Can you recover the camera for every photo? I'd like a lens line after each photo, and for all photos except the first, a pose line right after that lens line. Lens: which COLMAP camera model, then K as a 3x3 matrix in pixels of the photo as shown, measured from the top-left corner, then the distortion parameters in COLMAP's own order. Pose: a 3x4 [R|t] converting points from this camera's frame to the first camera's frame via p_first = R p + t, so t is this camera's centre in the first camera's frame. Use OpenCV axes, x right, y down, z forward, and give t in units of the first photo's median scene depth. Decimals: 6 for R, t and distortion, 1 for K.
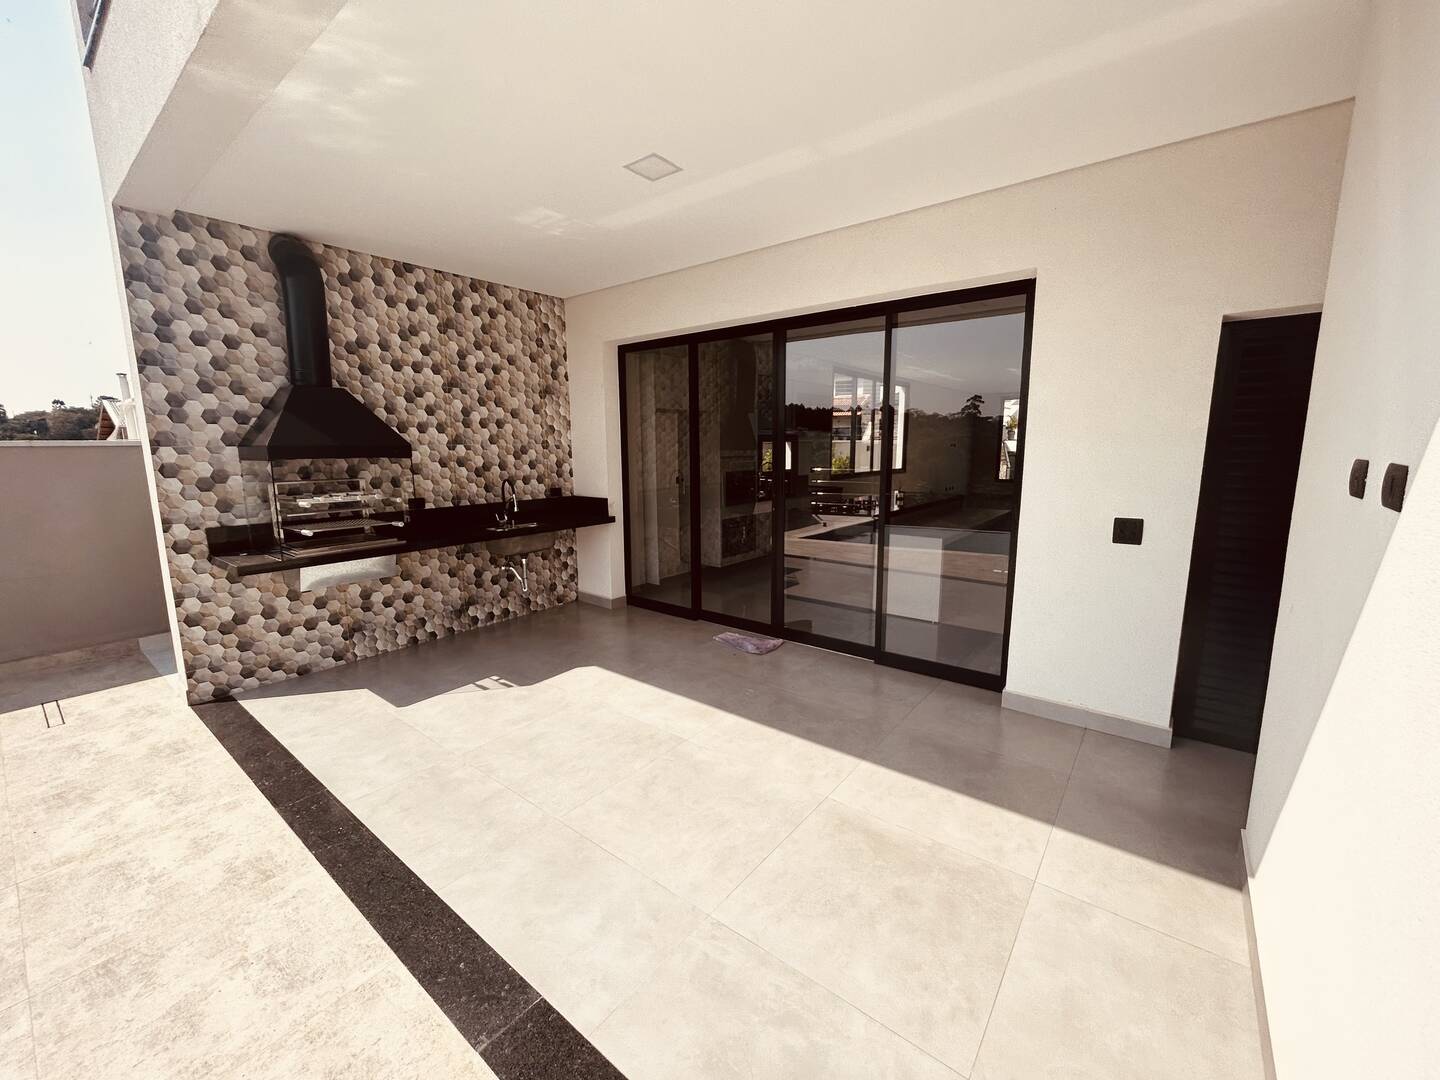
lens RADIAL K [[583.1, 0, 721.8], [0, 583.1, 538.8], [0, 0, 1]] dist [-0.012227, 0.005176]
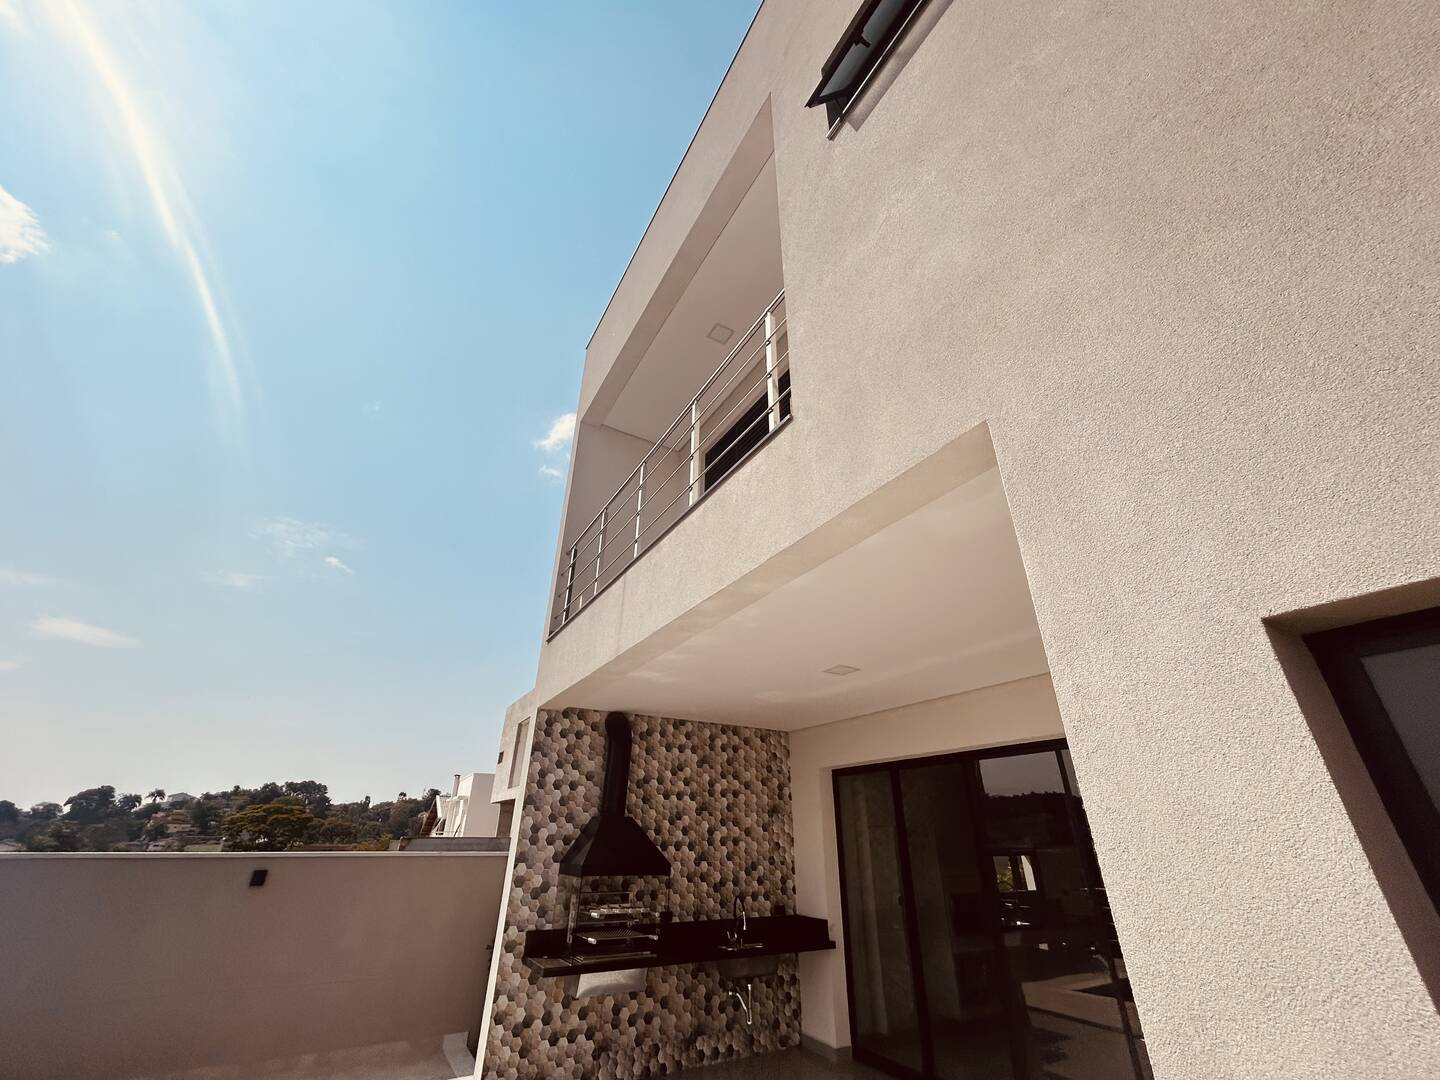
lens RADIAL K [[585.9, 0, 721.6], [0, 585.9, 536.4], [0, 0, 1]] dist [-0.021437, 0.017576]
pose [[0.931510, -0.153787, -0.329604, 0.087274], [-0.073304, 0.808237, -0.584277, -0.001365], [0.356252, 0.568421, 0.741607, -0.267317]]
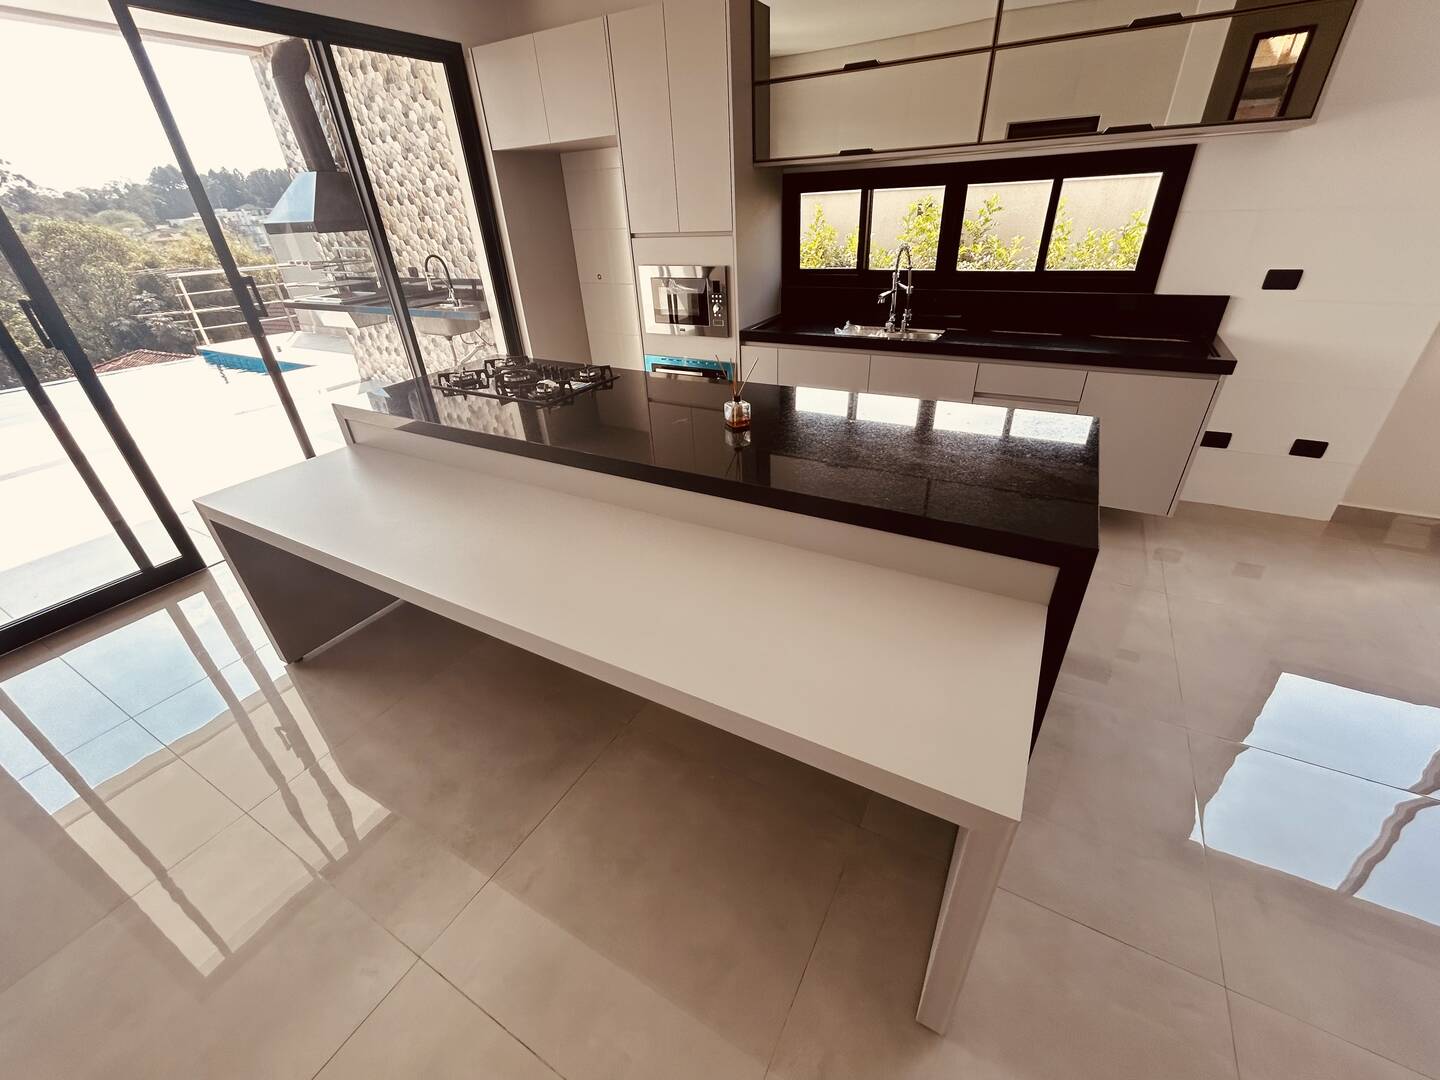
lens RADIAL K [[580.0, 0, 718.0], [0, 580.0, 541.2], [0, 0, 1]] dist [0.000787, 0.000252]
pose [[0.150561, 0.499698, -0.853014, 0.811058], [-0.117978, 0.865766, 0.486344, -0.220800], [0.981536, 0.027413, 0.189304, 1.309026]]
